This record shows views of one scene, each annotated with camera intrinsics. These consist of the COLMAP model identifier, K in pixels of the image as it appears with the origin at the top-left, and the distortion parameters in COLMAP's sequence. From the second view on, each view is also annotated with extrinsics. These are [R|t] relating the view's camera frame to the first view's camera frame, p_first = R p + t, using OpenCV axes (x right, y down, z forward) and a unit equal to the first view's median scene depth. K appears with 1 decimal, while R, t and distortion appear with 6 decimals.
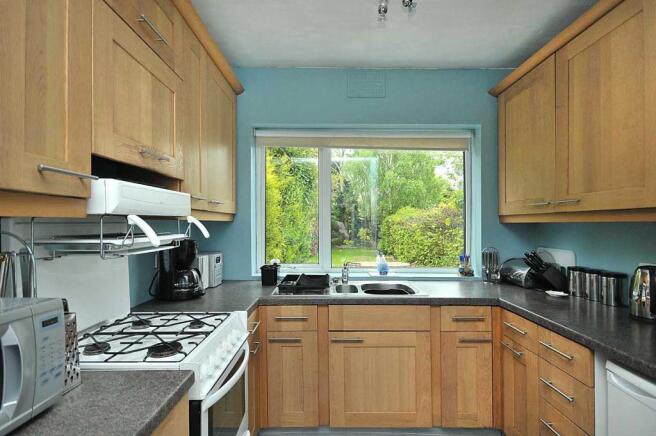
lens RADIAL K [[332.5, 0, 326.9], [0, 332.5, 220.3], [0, 0, 1]] dist [0.001730, 0.000045]
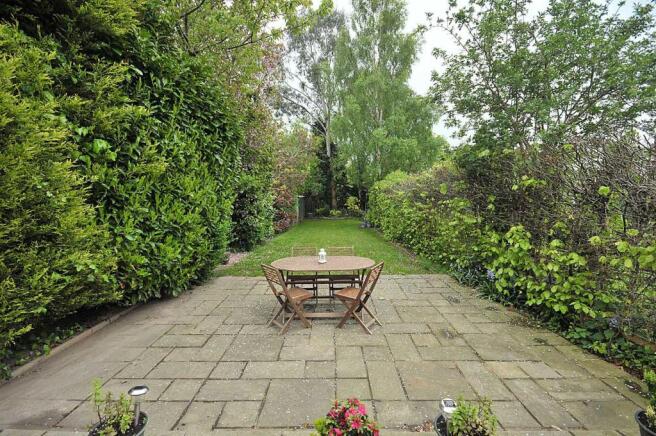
lens RADIAL K [[305.7, 0, 329.5], [0, 305.7, 219.9], [0, 0, 1]] dist [-0.003380, -0.000222]
pose [[0.999756, -0.005925, -0.021266, 0.084216], [0.008093, 0.994614, 0.103328, 0.000925], [0.020539, -0.103475, 0.994420, 0.212443]]
